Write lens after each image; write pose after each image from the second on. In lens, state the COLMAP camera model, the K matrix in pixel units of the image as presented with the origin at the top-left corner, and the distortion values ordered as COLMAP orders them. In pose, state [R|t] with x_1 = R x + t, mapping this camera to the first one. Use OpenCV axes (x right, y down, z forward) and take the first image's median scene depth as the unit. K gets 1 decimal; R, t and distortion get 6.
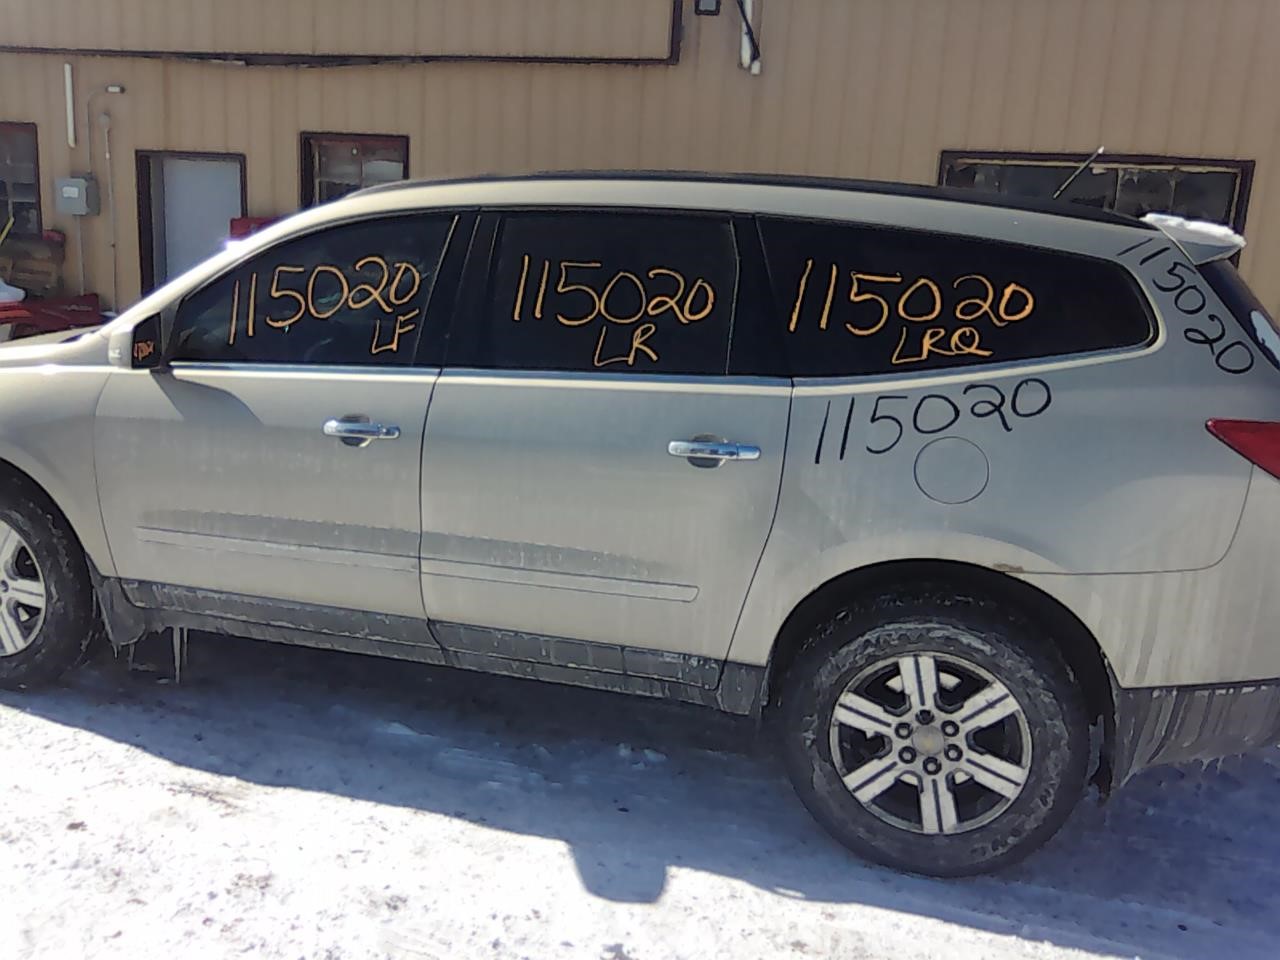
lens RADIAL K [[1056.5, 0, 616.4], [0, 1056.5, 478.7], [0, 0, 1]] dist [0.011468, -0.056651]
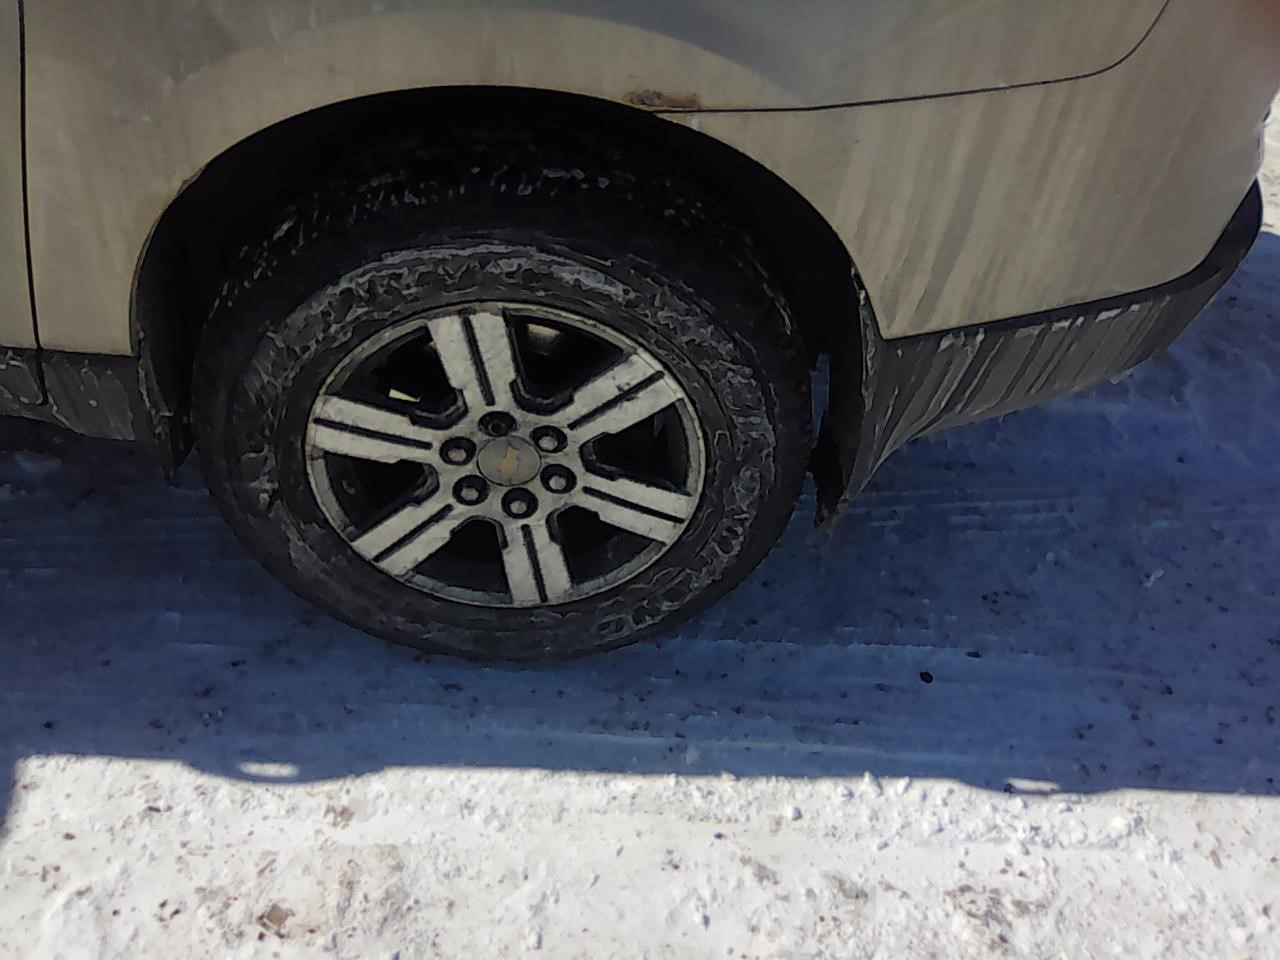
lens RADIAL K [[1056.5, 0, 616.4], [0, 1056.5, 478.7], [0, 0, 1]] dist [0.011468, -0.056651]
pose [[0.947579, -0.176398, 0.266418, 0.216129], [0.018431, 0.862586, 0.505575, 0.006845], [-0.318991, -0.474162, 0.820619, 0.592906]]
